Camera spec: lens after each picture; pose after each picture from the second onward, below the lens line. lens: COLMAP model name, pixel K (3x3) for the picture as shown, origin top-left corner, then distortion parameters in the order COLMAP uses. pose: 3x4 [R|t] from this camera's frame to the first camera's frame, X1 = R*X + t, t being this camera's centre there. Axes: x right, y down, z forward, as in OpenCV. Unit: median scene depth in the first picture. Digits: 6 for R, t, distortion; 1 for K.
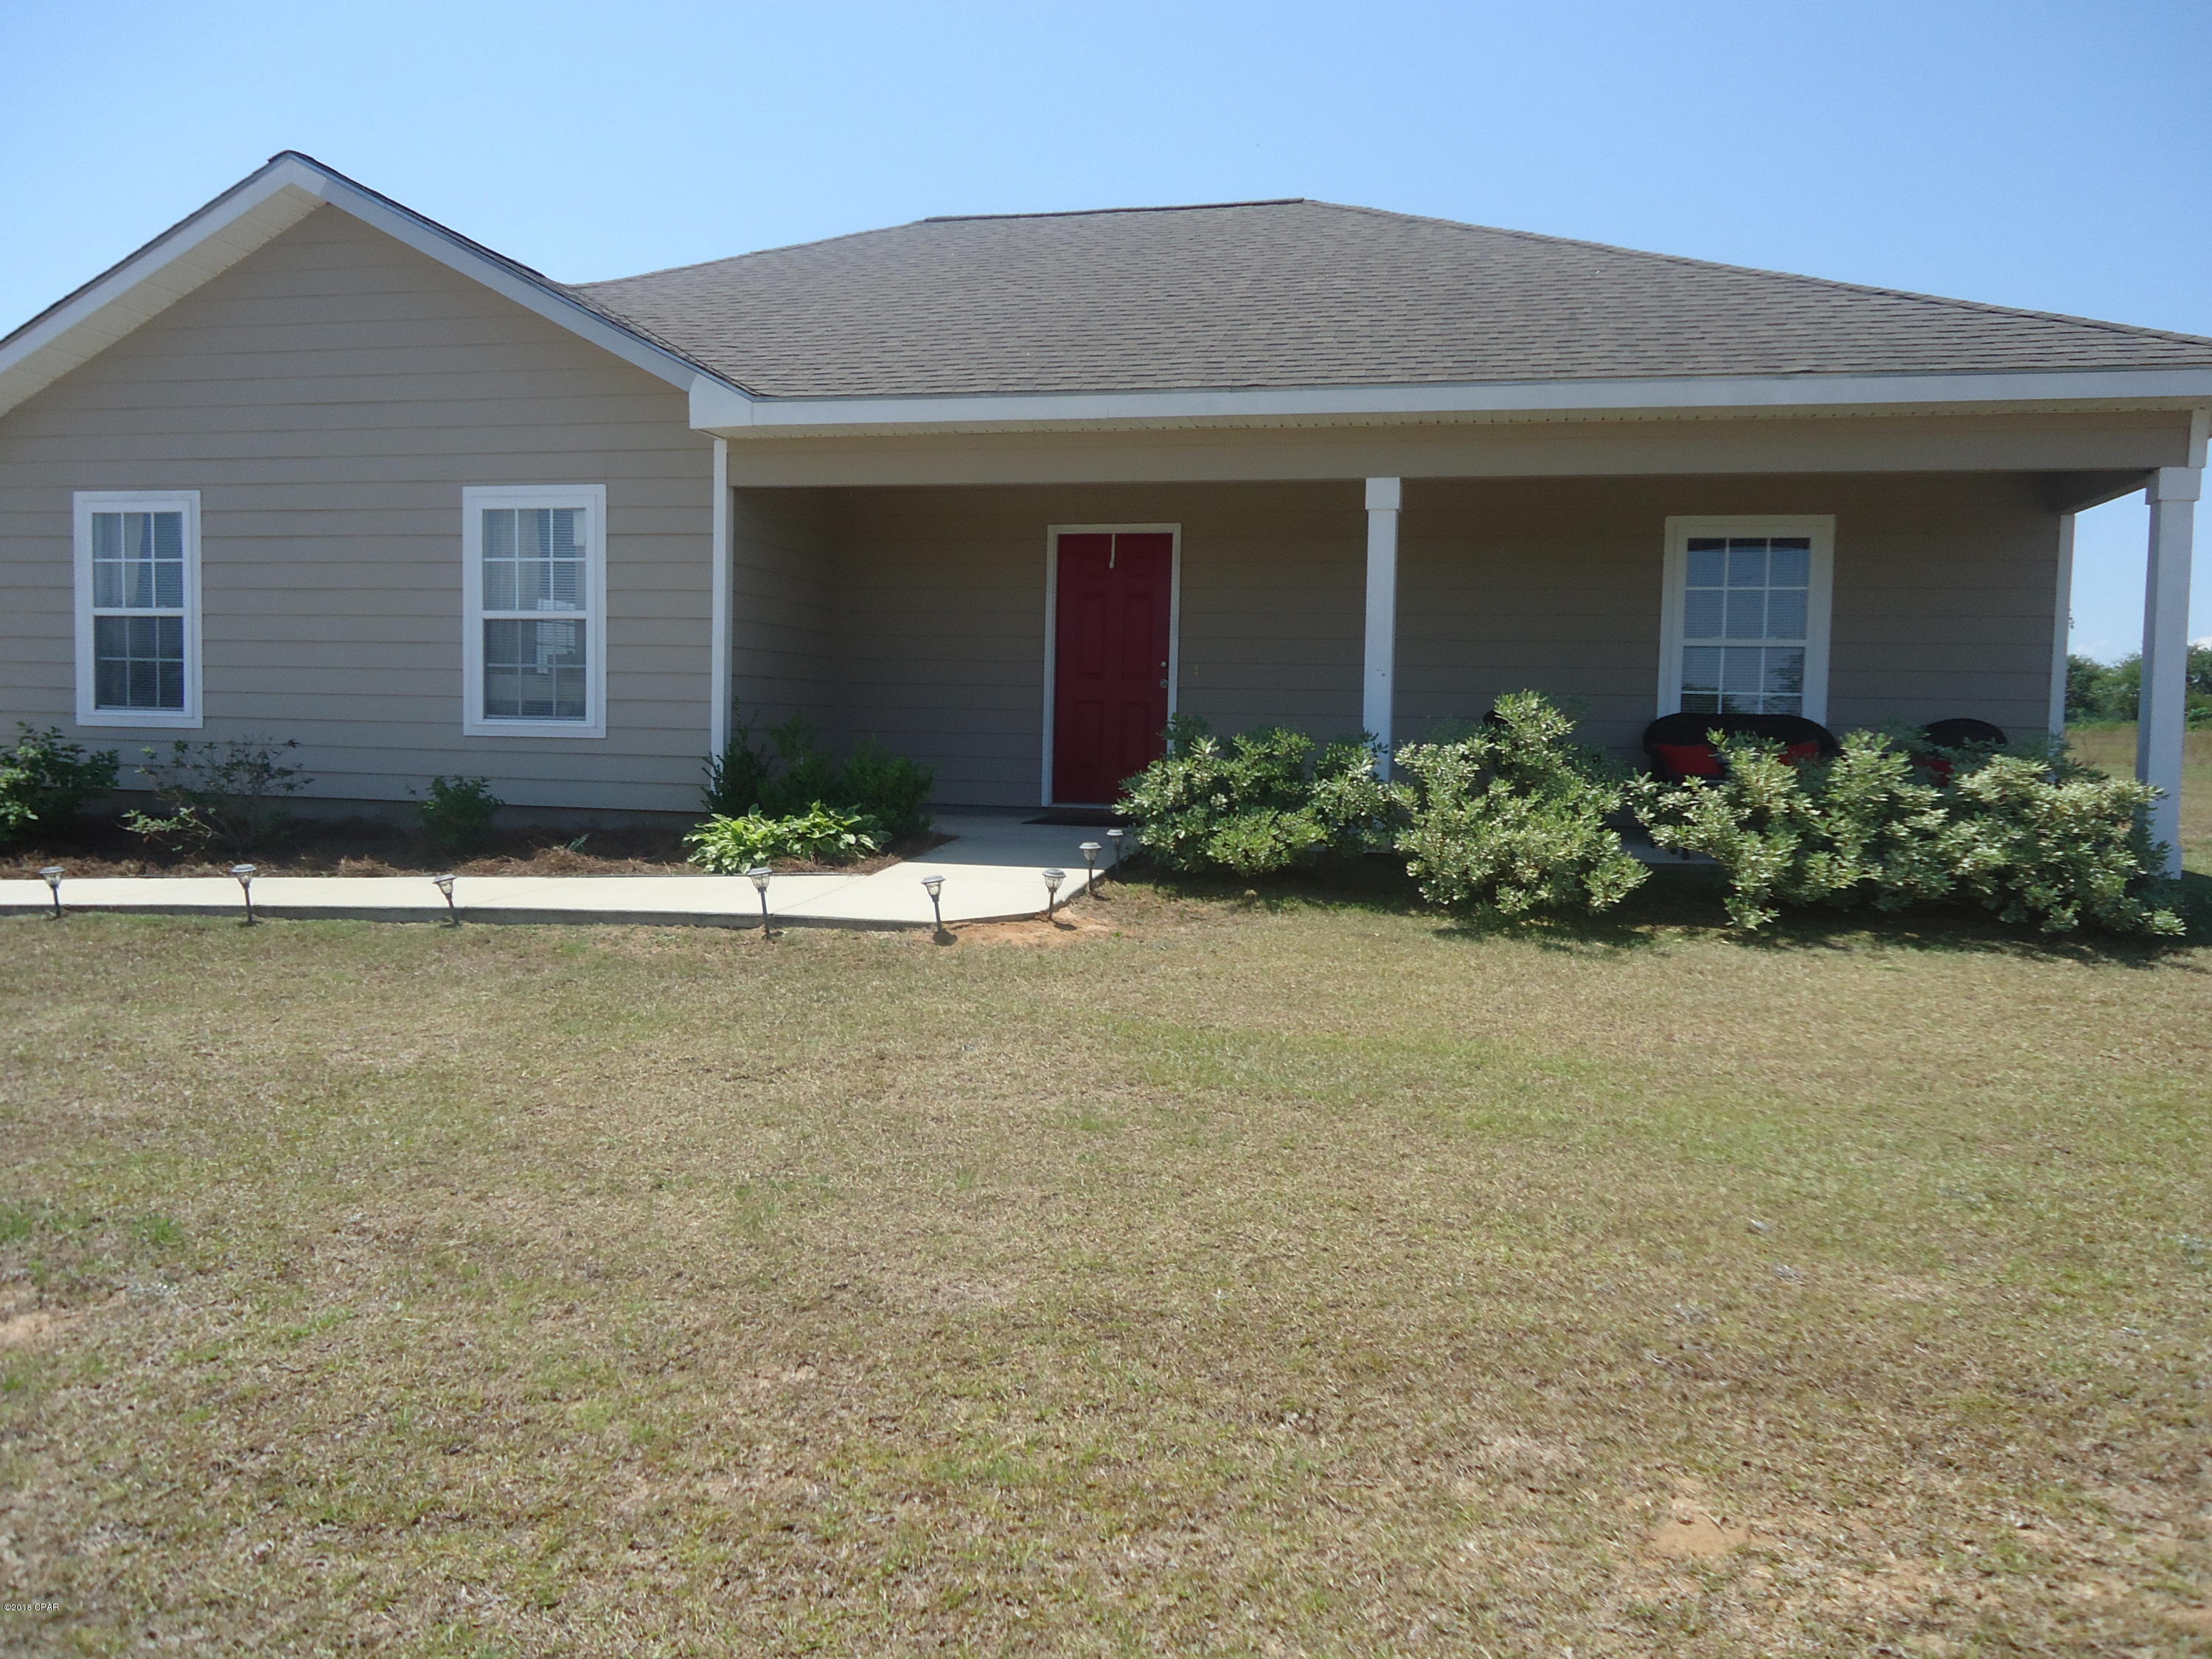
lens RADIAL K [[1414.3, 0, 1106.0], [0, 1414.3, 829.5], [0, 0, 1]] dist [0.000337, 0.000797]
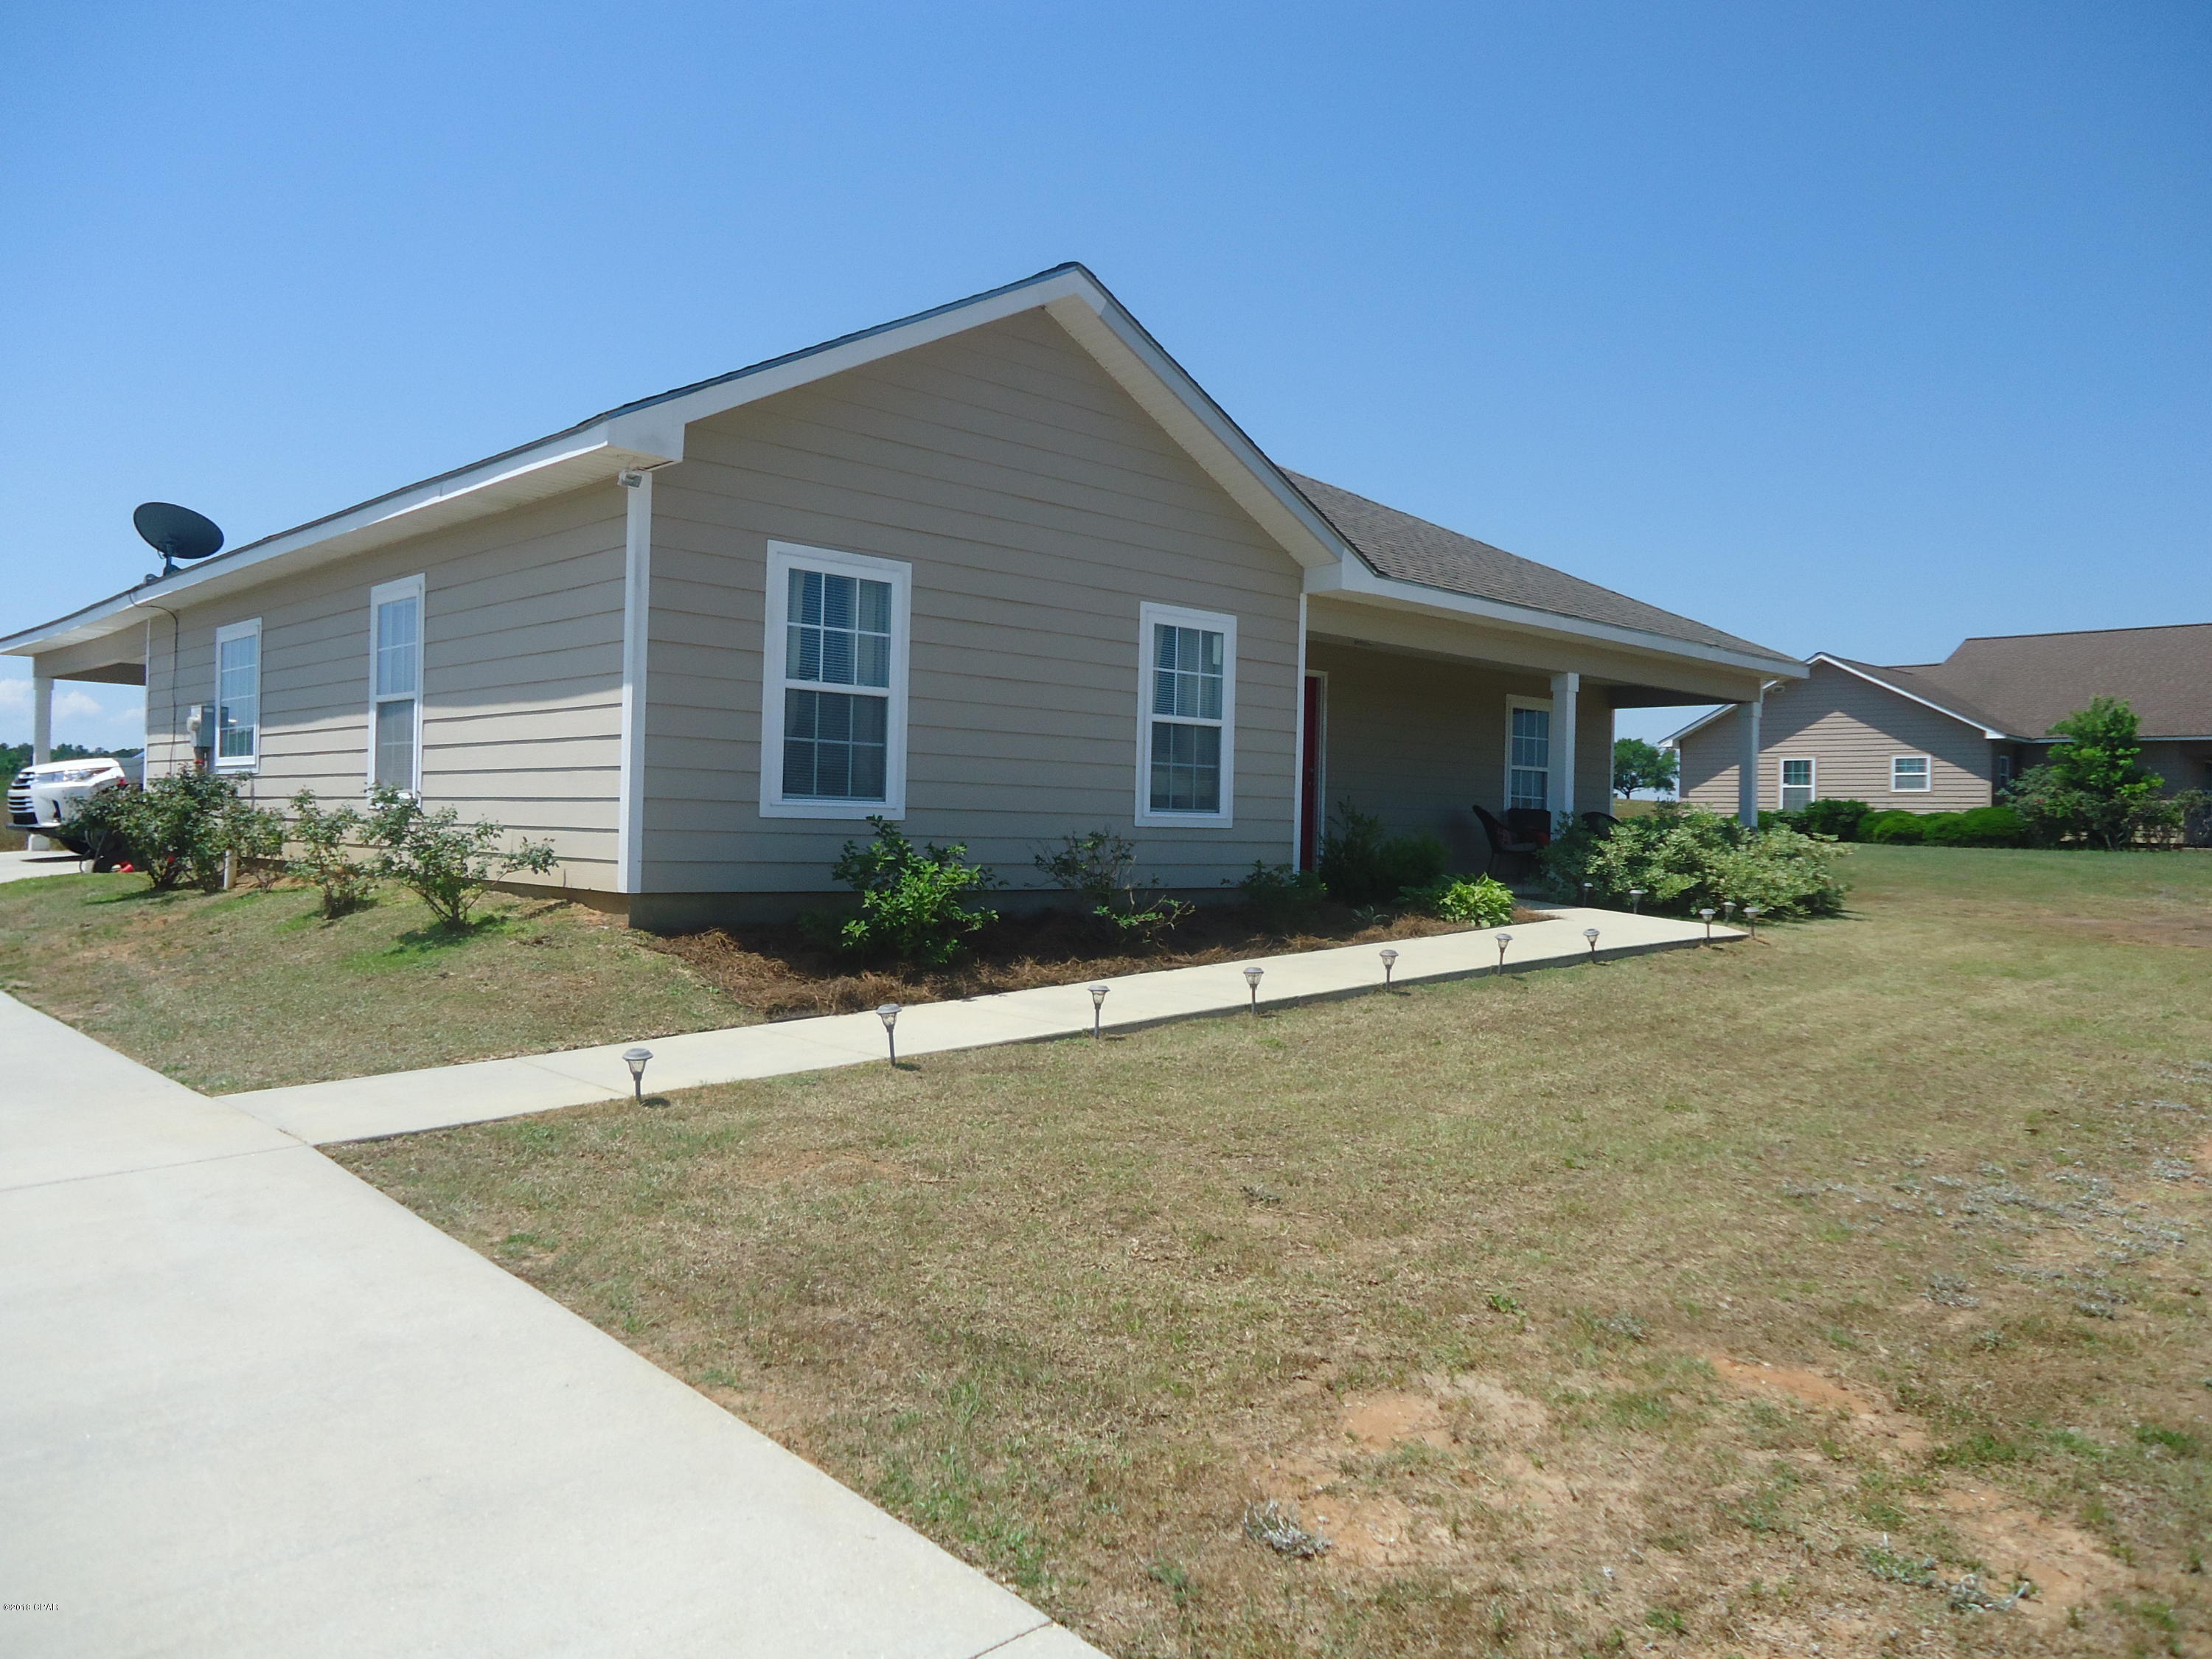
lens RADIAL K [[1619.4, 0, 1106.0], [0, 1619.4, 829.5], [0, 0, 1]] dist [-0.007049, -0.000284]
pose [[0.566690, -0.013841, 0.823815, -1.502559], [0.032854, 0.999443, -0.005808, -0.058103], [-0.823276, 0.030357, 0.566830, 0.314452]]
